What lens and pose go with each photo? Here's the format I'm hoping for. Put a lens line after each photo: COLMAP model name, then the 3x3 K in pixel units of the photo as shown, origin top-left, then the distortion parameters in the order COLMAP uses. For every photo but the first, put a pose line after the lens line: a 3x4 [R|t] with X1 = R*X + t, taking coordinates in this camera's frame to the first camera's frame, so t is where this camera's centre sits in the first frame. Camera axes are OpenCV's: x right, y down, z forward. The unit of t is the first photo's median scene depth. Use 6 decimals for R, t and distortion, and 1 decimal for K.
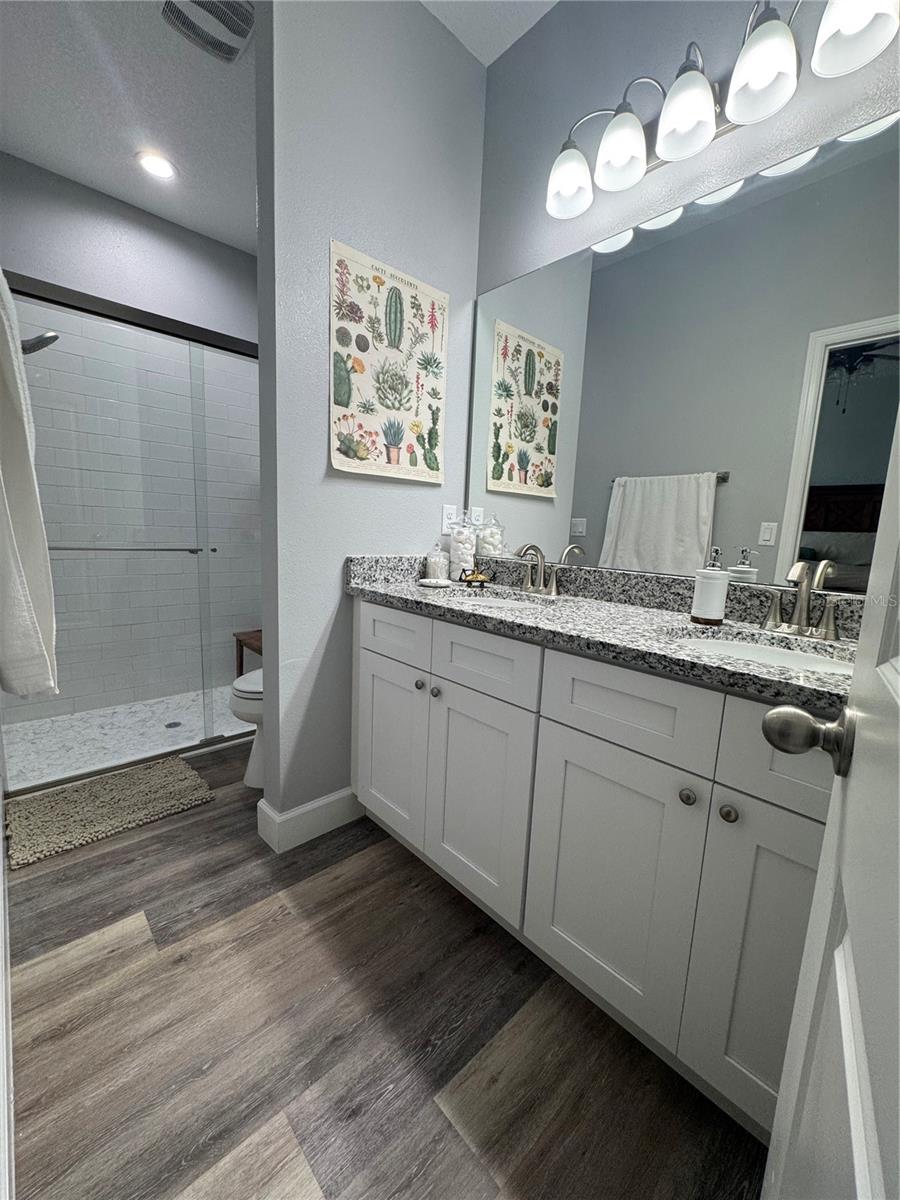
lens RADIAL K [[476.0, 0, 447.0], [0, 476.0, 599.4], [0, 0, 1]] dist [-0.003260, 0.000674]
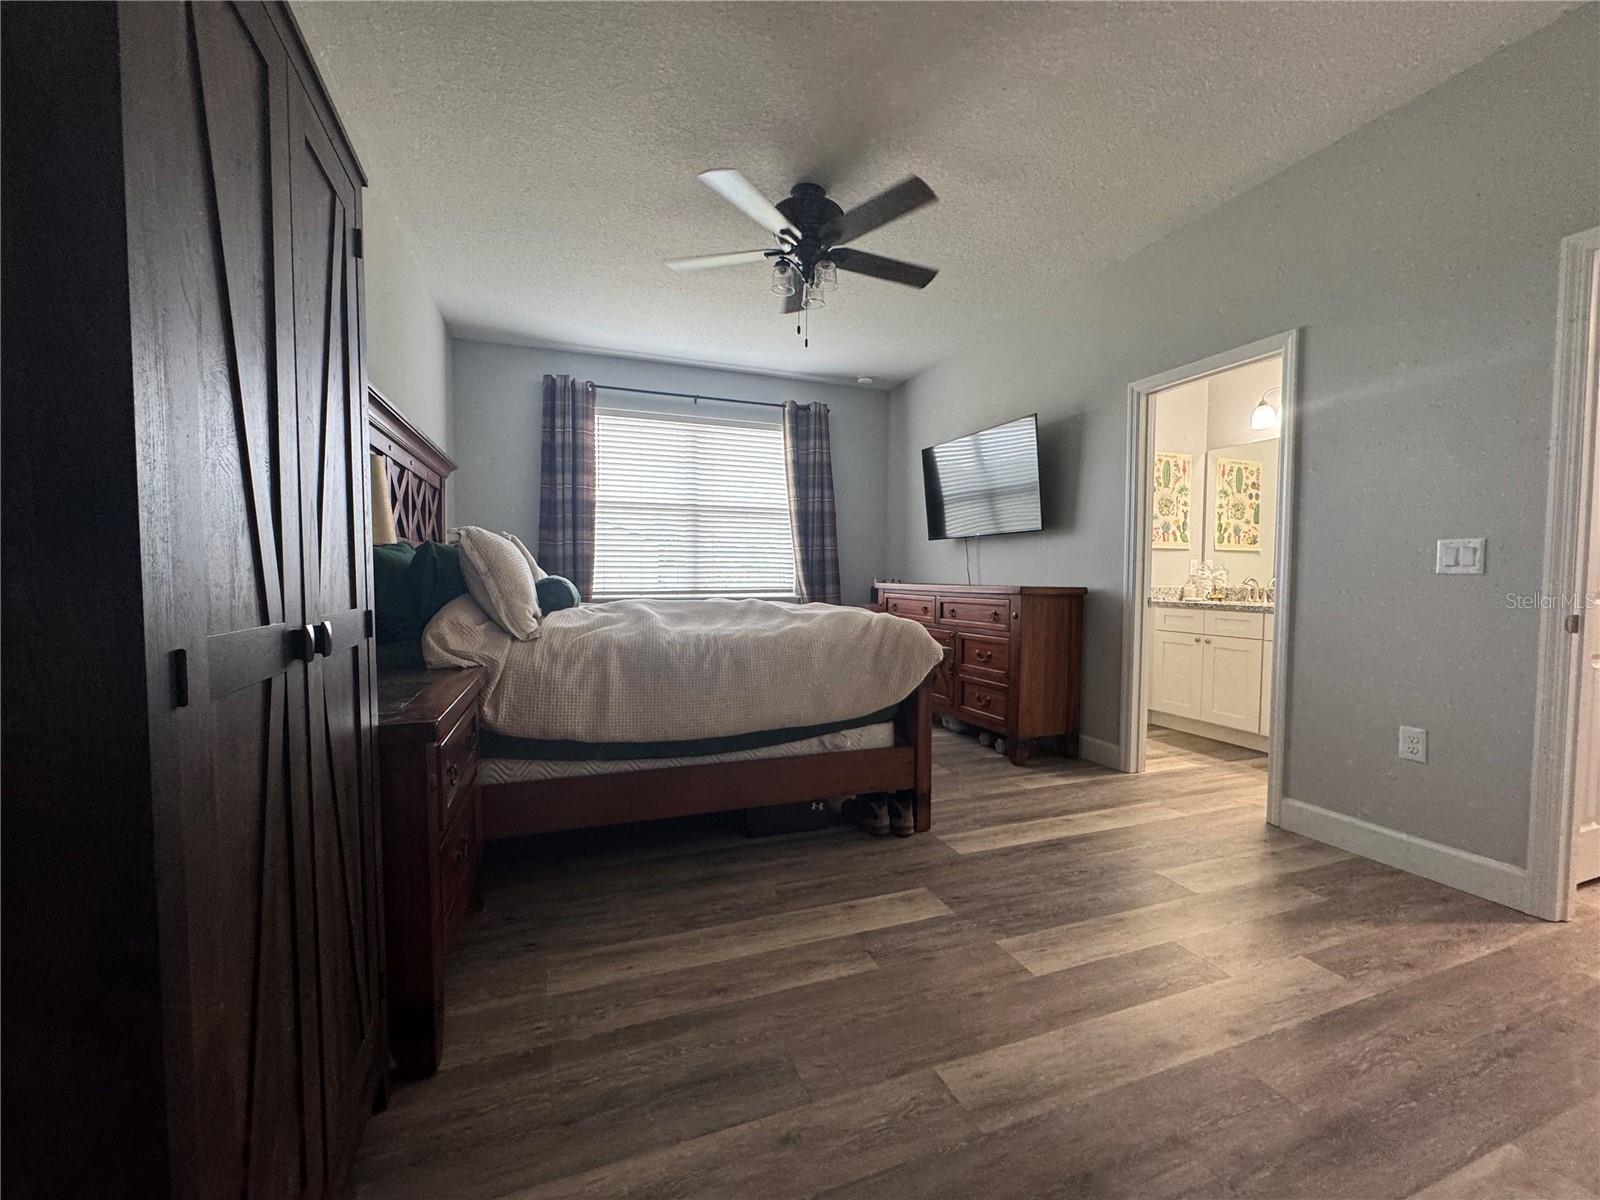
lens RADIAL K [[634.7, 0, 799.7], [0, 634.7, 600.3], [0, 0, 1]] dist [-0.003260, 0.000674]
pose [[0.923718, -0.020084, -0.382545, -0.440988], [-0.023588, 0.993748, -0.109130, 0.247588], [0.382345, 0.109828, 0.917469, -1.716399]]
